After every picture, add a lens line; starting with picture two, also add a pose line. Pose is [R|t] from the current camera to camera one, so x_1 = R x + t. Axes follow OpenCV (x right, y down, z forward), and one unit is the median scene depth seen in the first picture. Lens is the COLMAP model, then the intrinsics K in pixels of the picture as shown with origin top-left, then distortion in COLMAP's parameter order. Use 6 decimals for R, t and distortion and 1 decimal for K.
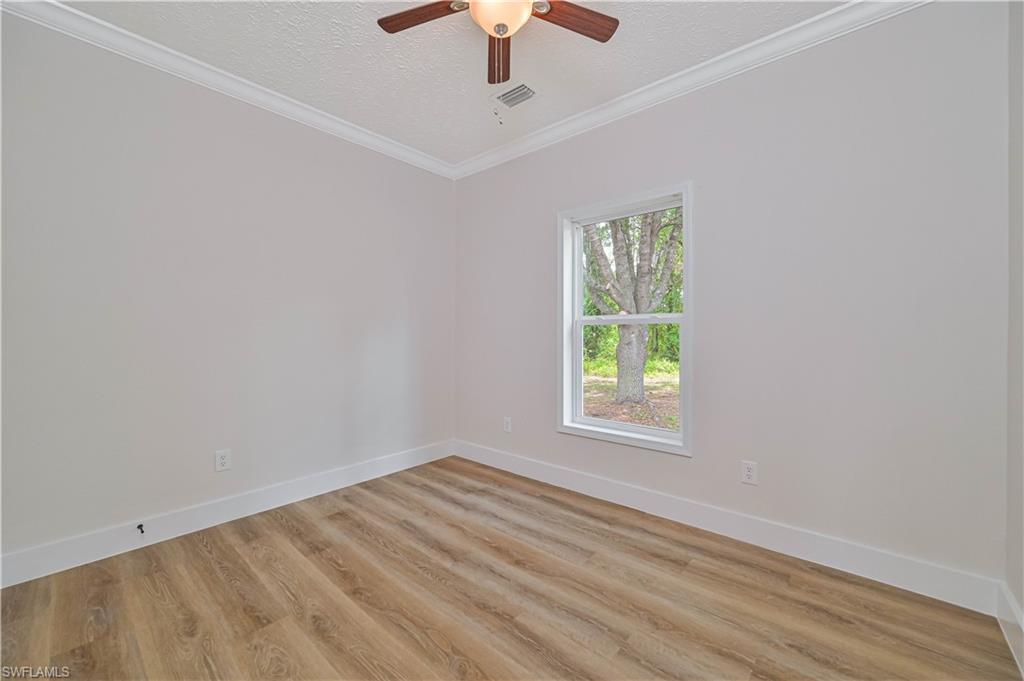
lens RADIAL K [[407.3, 0, 515.5], [0, 407.3, 335.8], [0, 0, 1]] dist [-0.001345, -0.000064]
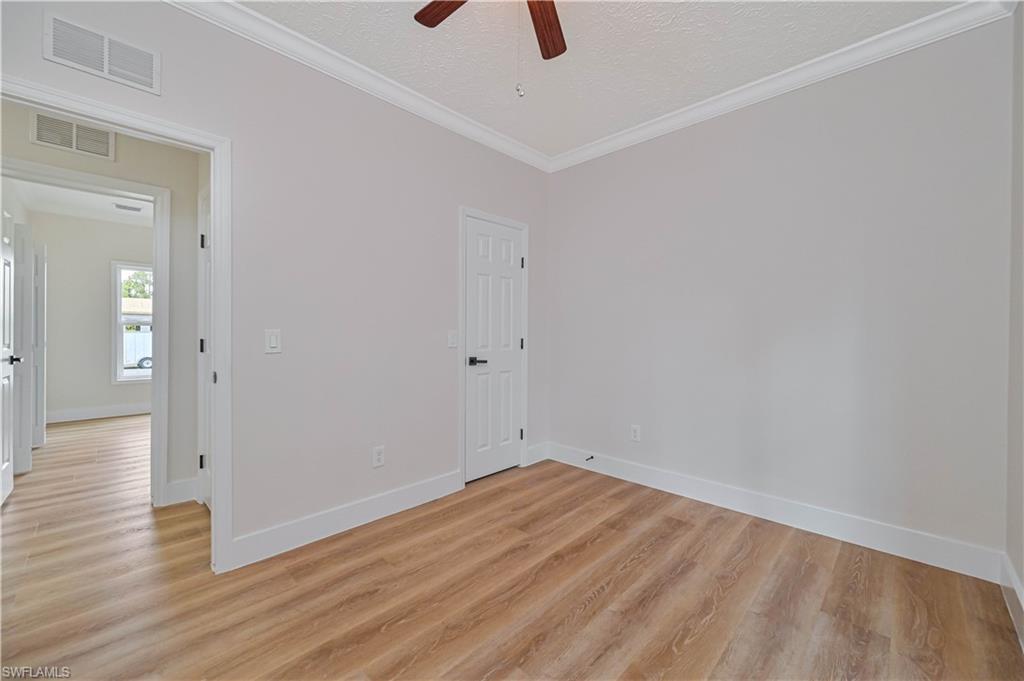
lens RADIAL K [[407.3, 0, 512.6], [0, 407.3, 336.0], [0, 0, 1]] dist [-0.001345, -0.000064]
pose [[-0.059439, 0.008967, -0.998192, 0.622977], [-0.010858, 0.999895, 0.009629, -0.003674], [0.998173, 0.011411, -0.059335, 0.765284]]
